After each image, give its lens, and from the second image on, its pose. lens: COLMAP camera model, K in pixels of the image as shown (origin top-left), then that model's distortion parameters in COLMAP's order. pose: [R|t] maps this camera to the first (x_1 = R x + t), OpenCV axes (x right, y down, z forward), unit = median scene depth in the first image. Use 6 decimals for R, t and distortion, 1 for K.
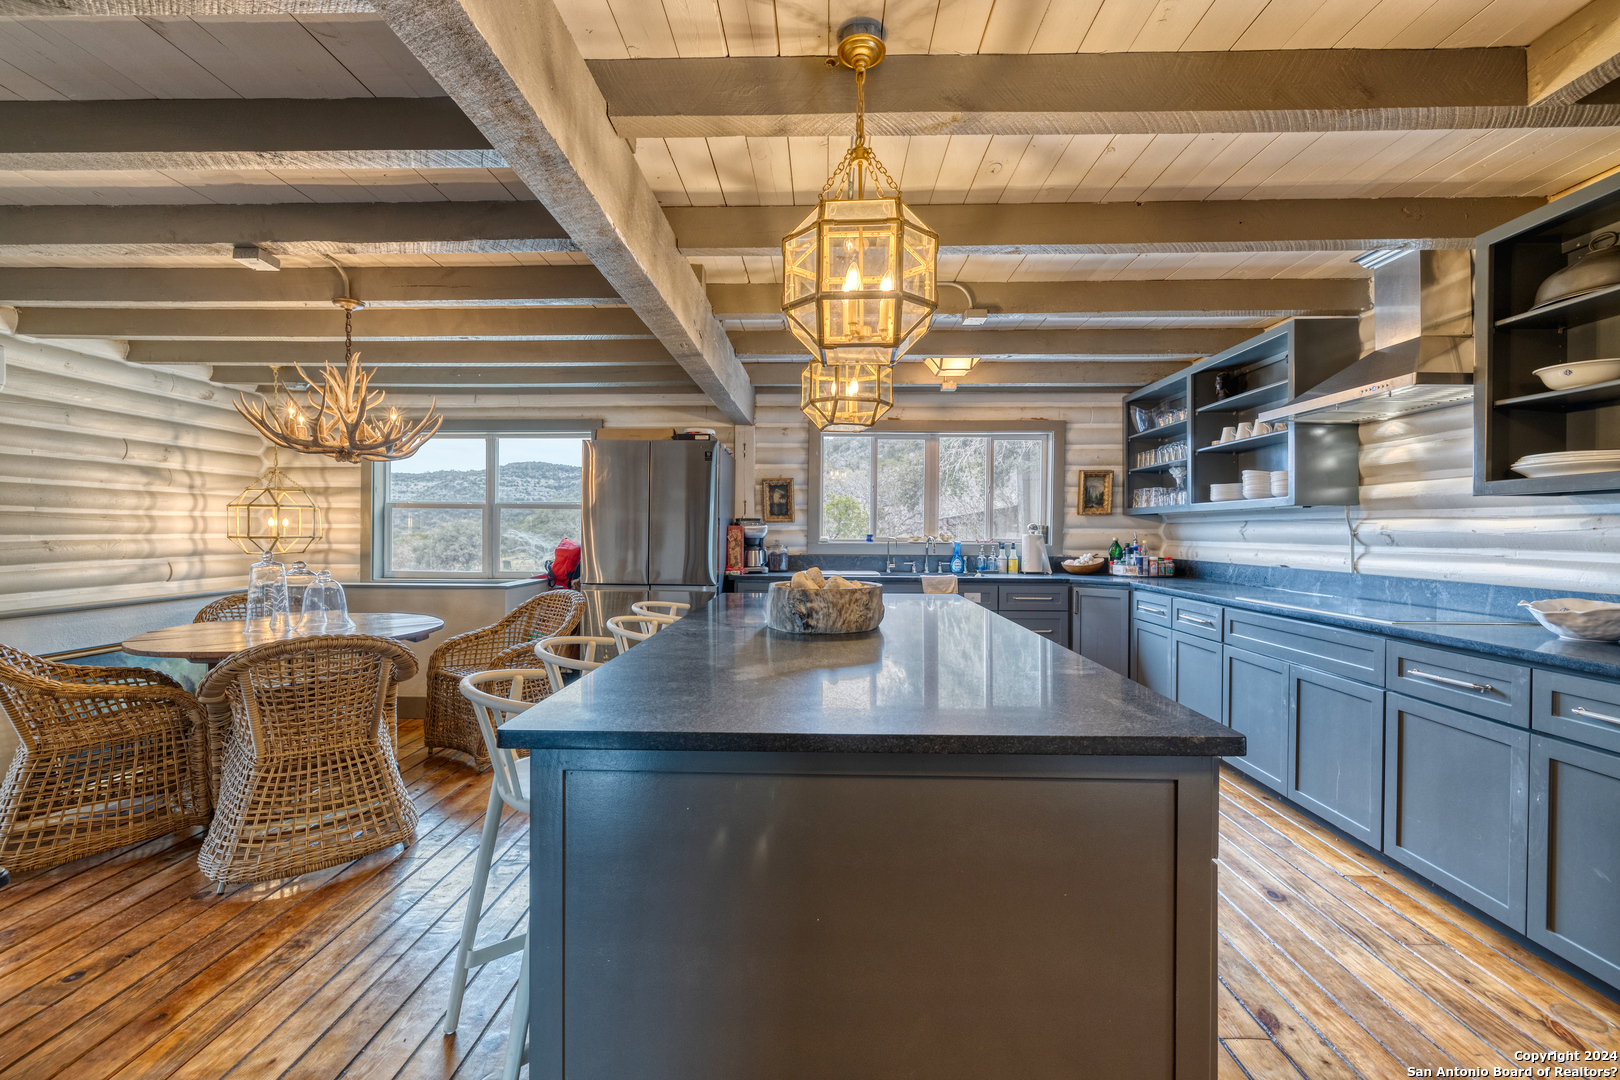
lens RADIAL K [[671.1, 0, 810.0], [0, 671.1, 540.0], [0, 0, 1]] dist [-0.005533, 0.000044]
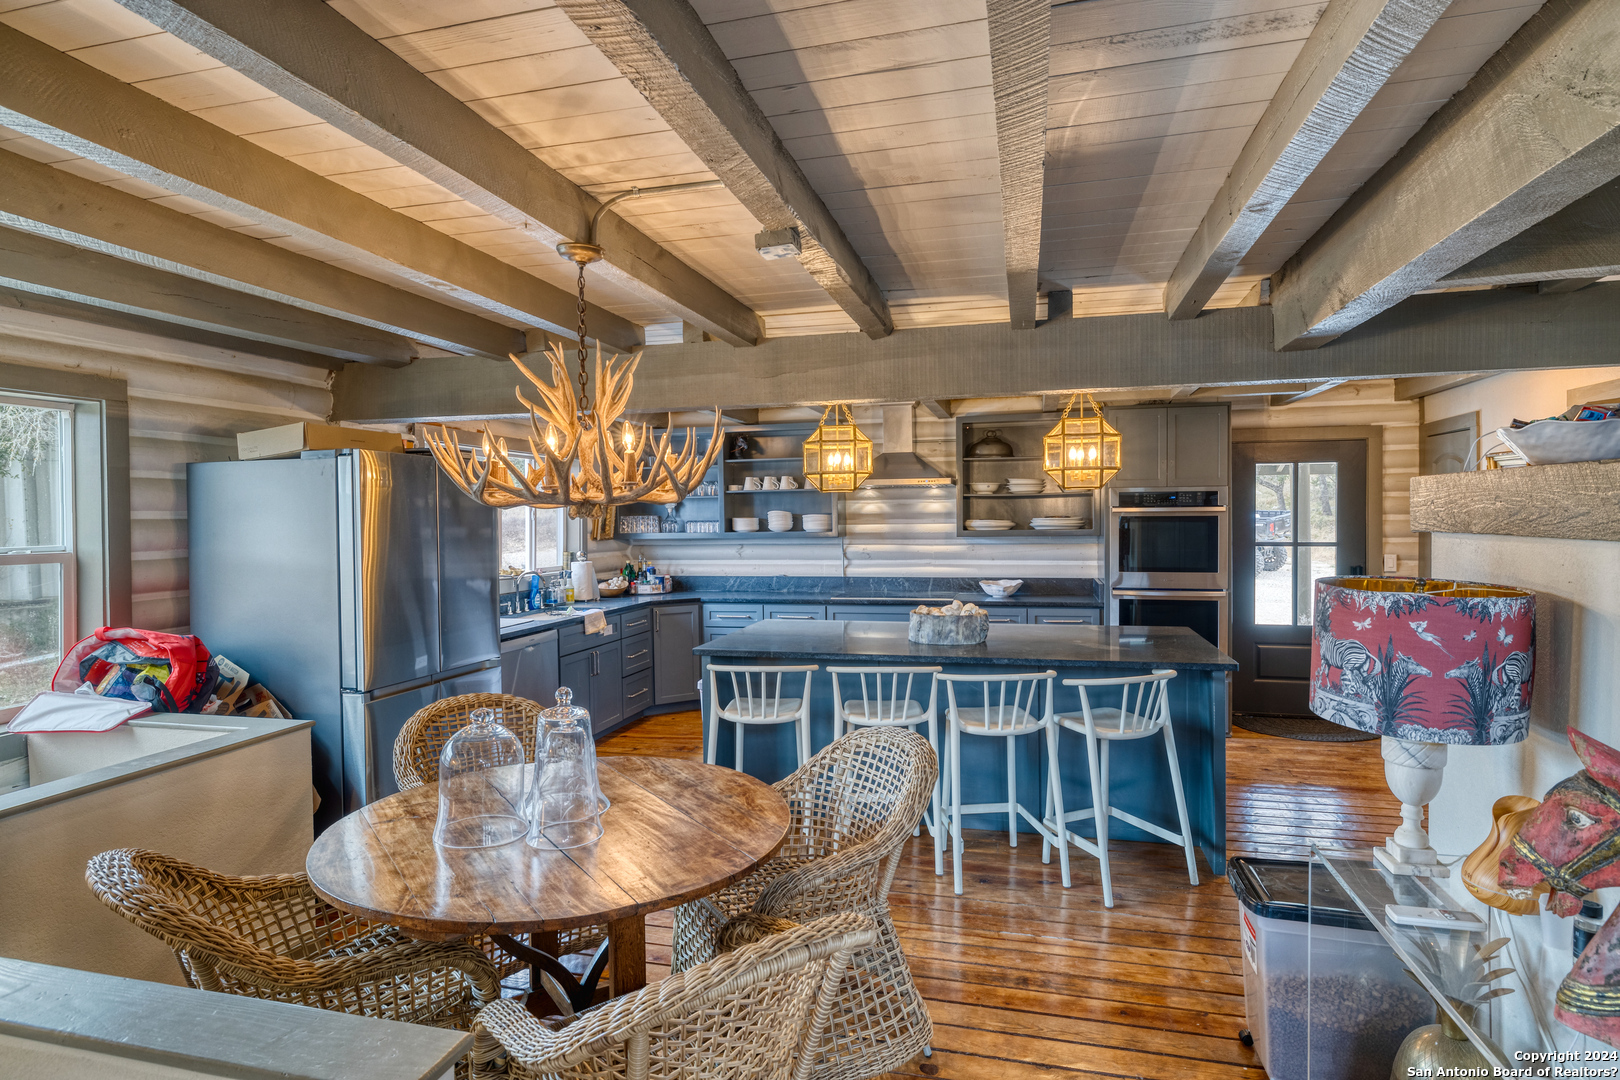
lens RADIAL K [[831.9, 0, 810.0], [0, 831.9, 540.0], [0, 0, 1]] dist [-0.006611, 0.000959]
pose [[0.231463, -0.033884, 0.972254, -0.871815], [0.027073, 0.999231, 0.028379, -0.072487], [-0.972467, 0.019753, 0.232202, 0.404993]]
